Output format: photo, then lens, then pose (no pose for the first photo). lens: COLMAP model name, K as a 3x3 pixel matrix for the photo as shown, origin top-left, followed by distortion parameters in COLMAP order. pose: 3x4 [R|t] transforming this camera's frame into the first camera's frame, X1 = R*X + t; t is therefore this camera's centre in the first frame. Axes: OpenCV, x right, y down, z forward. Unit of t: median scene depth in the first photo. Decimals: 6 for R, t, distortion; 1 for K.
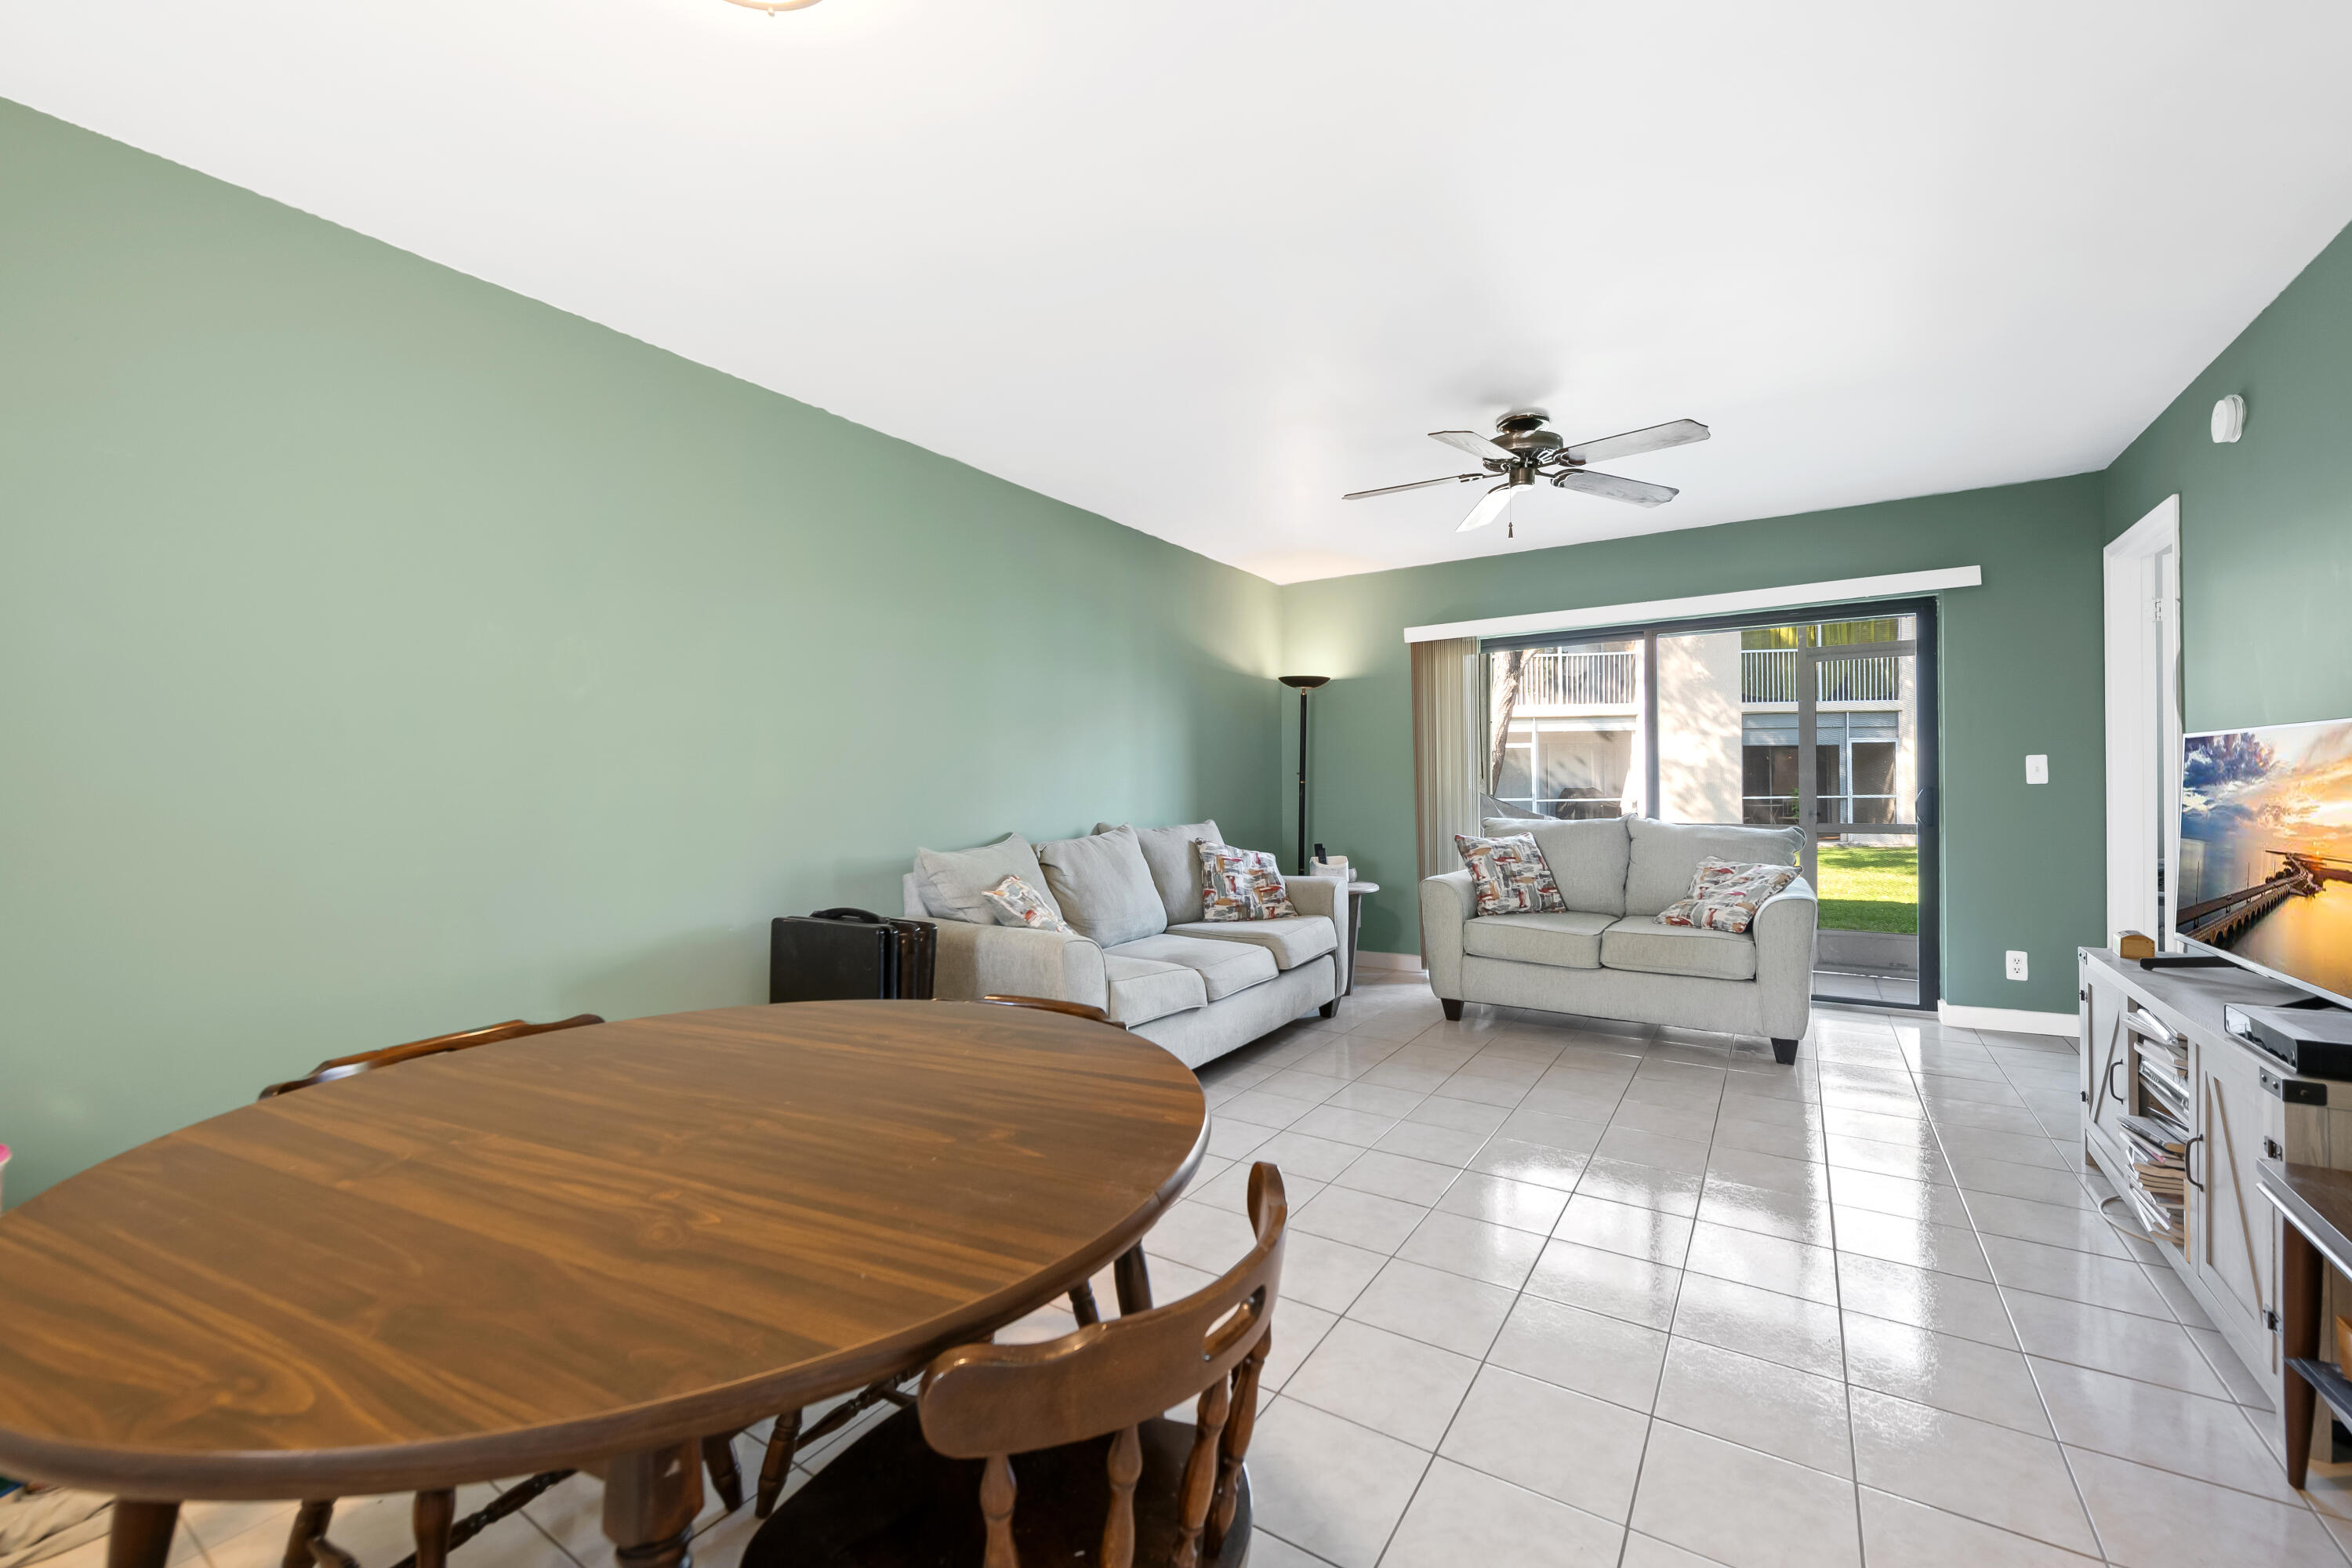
lens RADIAL K [[931.0, 0, 1167.7], [0, 931.0, 763.5], [0, 0, 1]] dist [-0.004643, -0.001682]
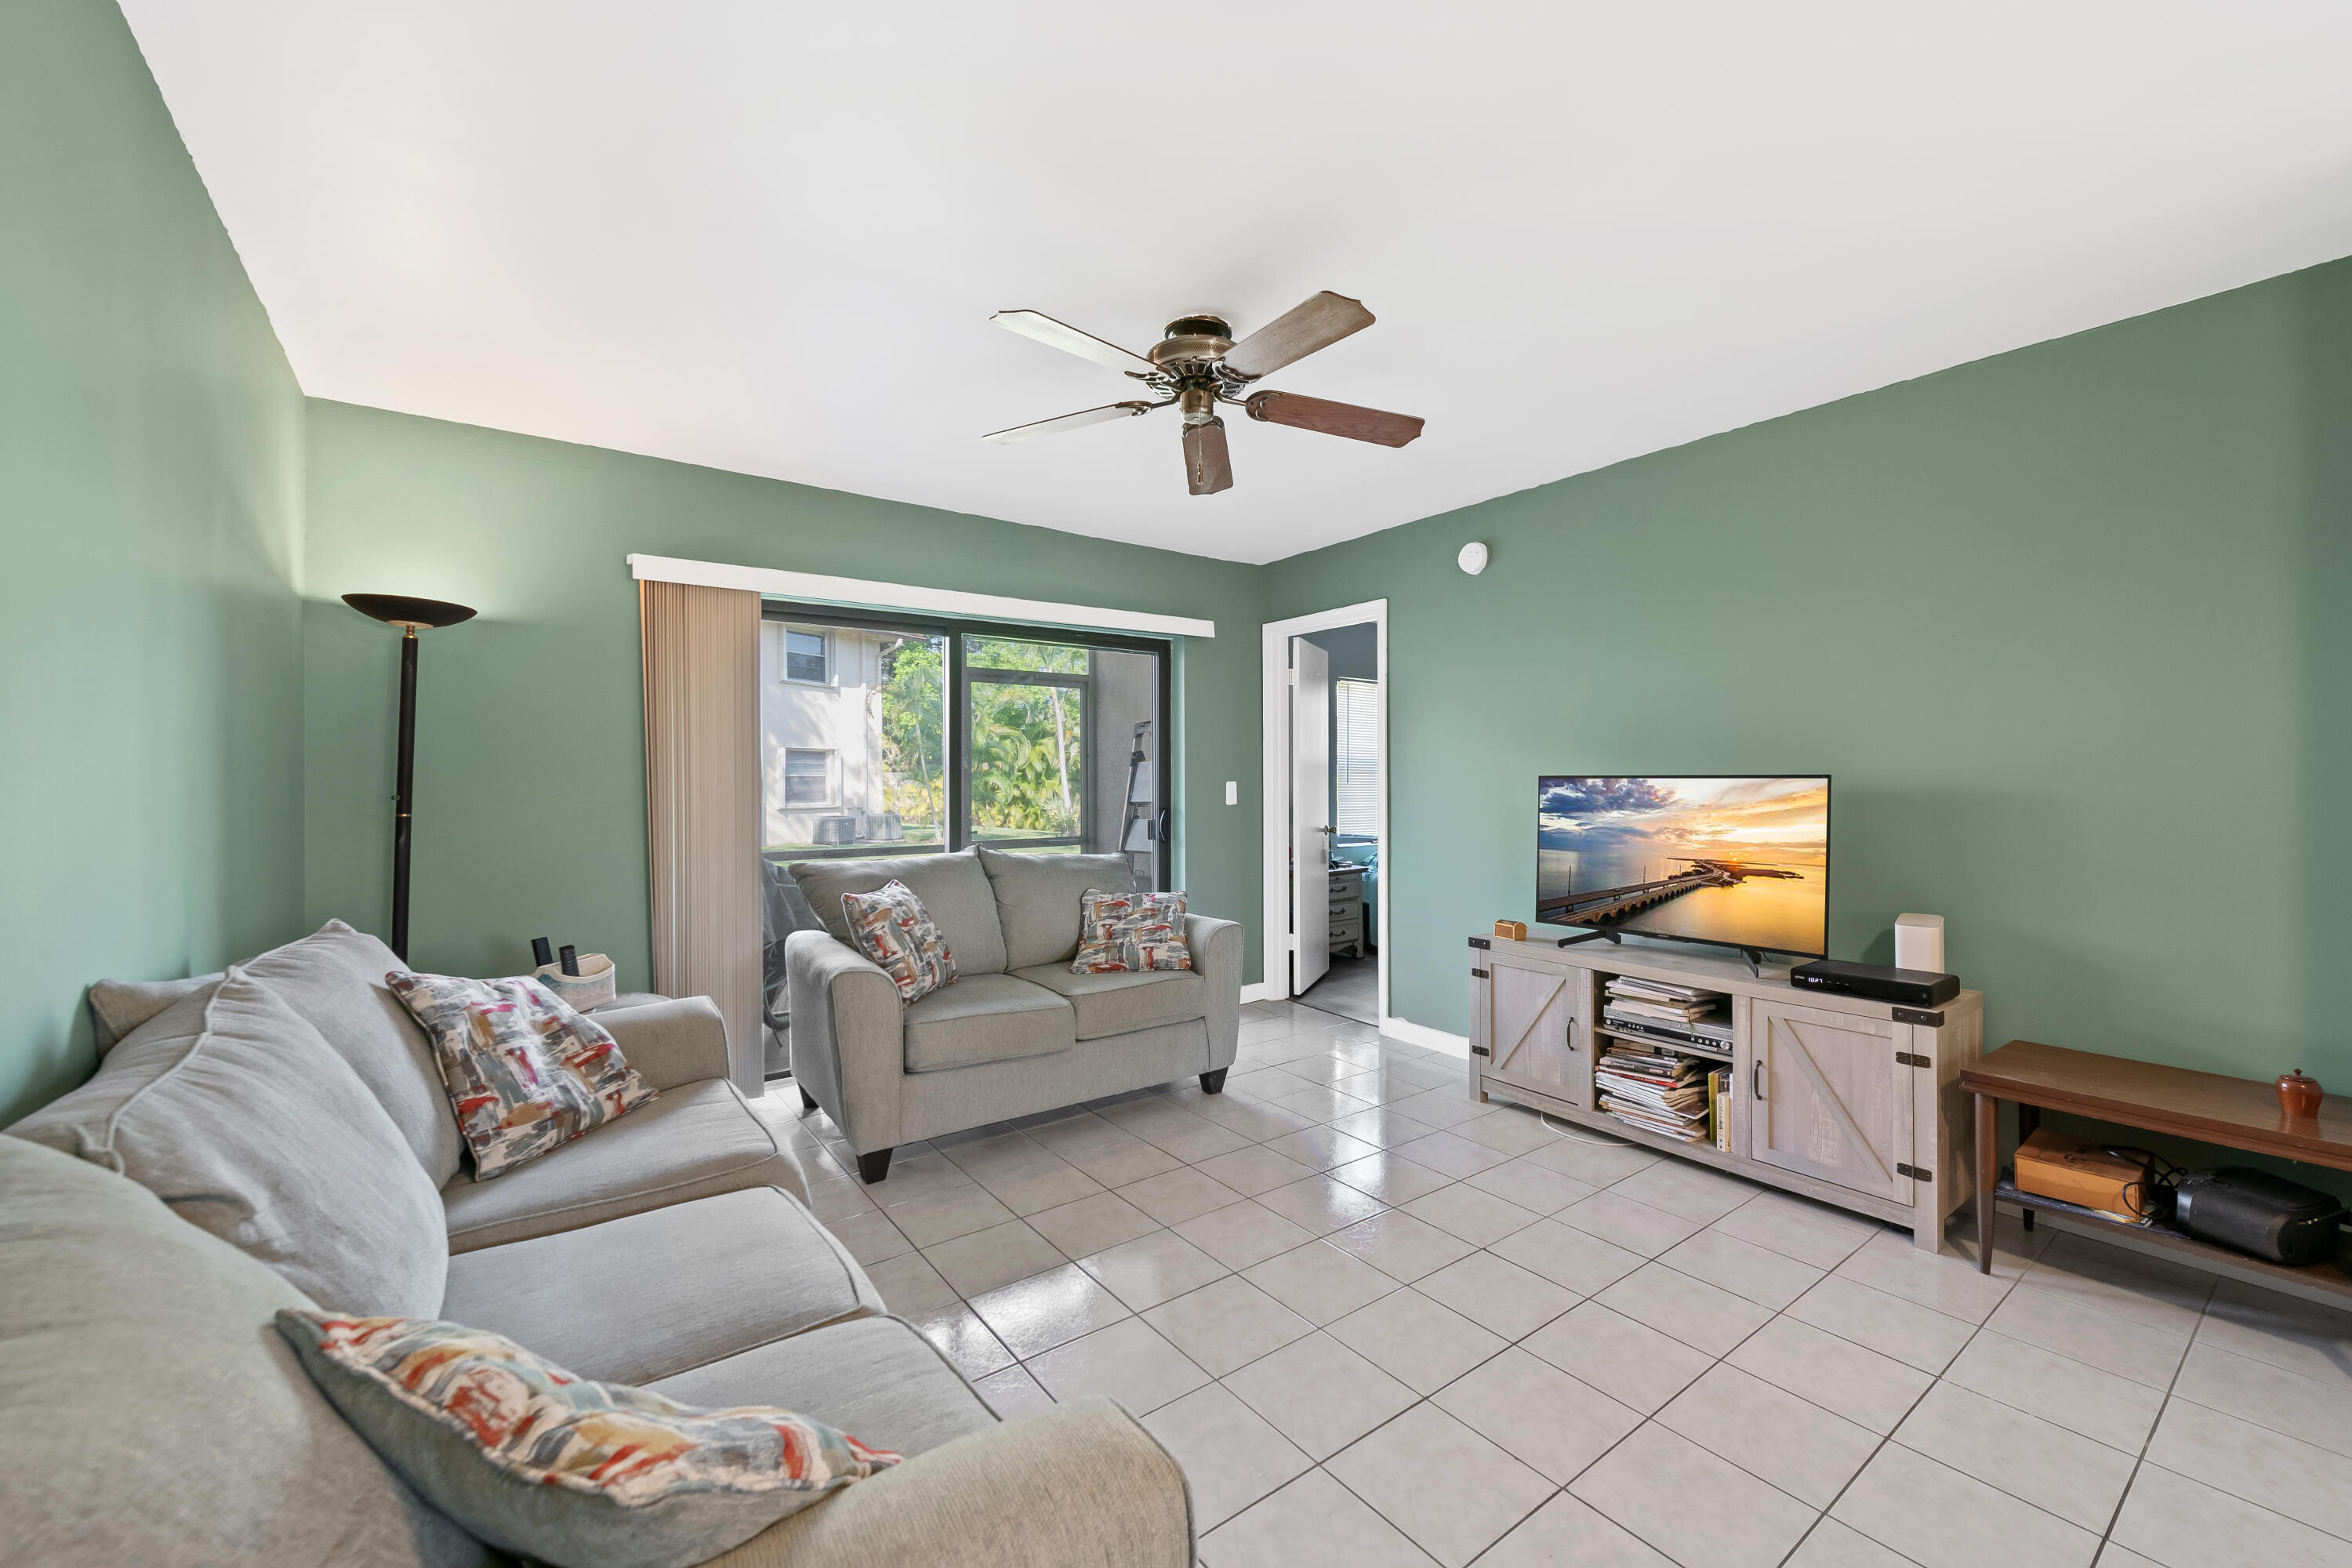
lens RADIAL K [[931.0, 0, 1187.5], [0, 931.0, 771.9], [0, 0, 1]] dist [-0.004643, -0.001682]
pose [[0.330455, 0.014887, 0.943704, -0.240075], [-0.018894, 0.999780, -0.009155, -0.008351], [-0.943633, -0.014805, 0.330663, 0.587735]]
